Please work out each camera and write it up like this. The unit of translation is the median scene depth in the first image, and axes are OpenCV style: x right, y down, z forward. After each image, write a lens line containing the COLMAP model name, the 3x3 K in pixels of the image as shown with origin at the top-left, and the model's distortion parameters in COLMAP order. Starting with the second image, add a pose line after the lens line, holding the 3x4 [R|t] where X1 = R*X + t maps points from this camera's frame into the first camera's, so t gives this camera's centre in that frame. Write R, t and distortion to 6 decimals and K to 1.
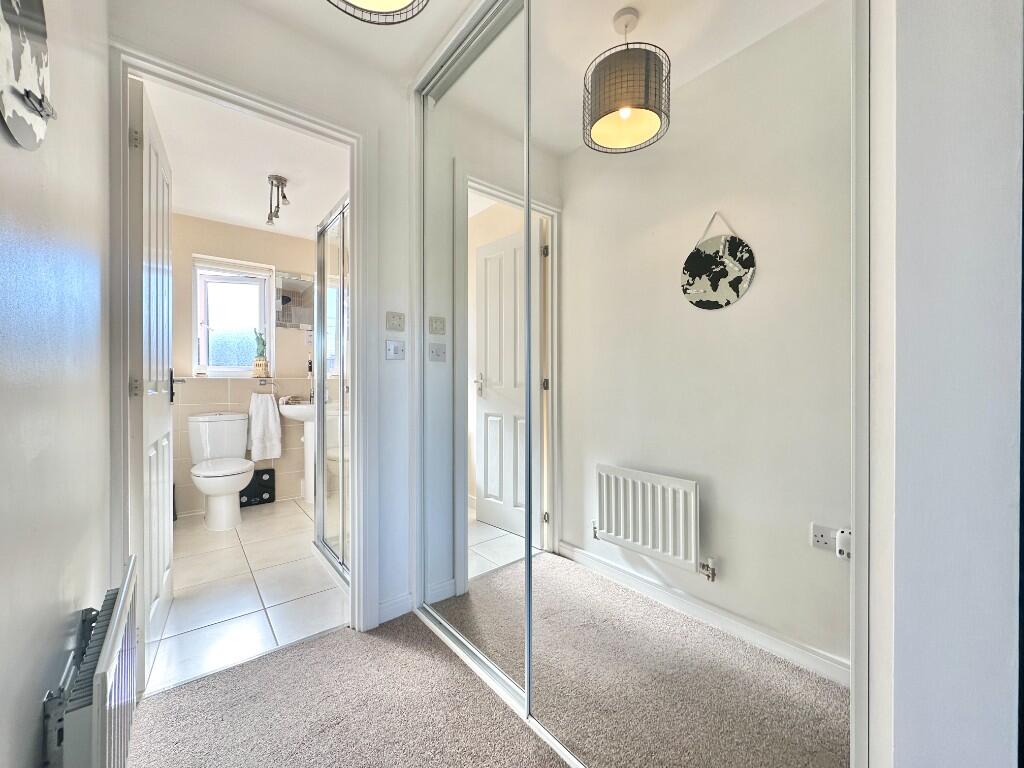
lens RADIAL K [[407.8, 0, 509.4], [0, 407.8, 383.3], [0, 0, 1]] dist [-0.002473, 0.000064]
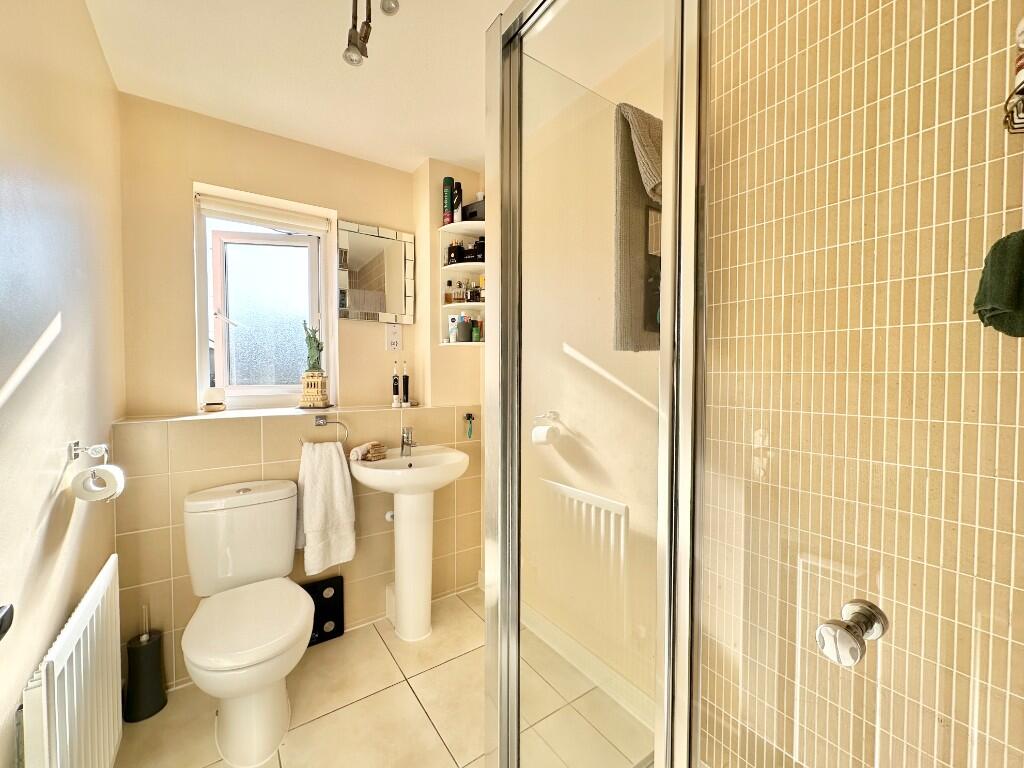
lens RADIAL K [[407.8, 0, 509.4], [0, 407.8, 383.3], [0, 0, 1]] dist [-0.002473, 0.000064]
pose [[0.997932, 0.006492, -0.063953, -0.305291], [-0.004409, 0.999457, 0.032656, -0.068536], [0.064130, -0.032306, 0.997418, 0.452479]]
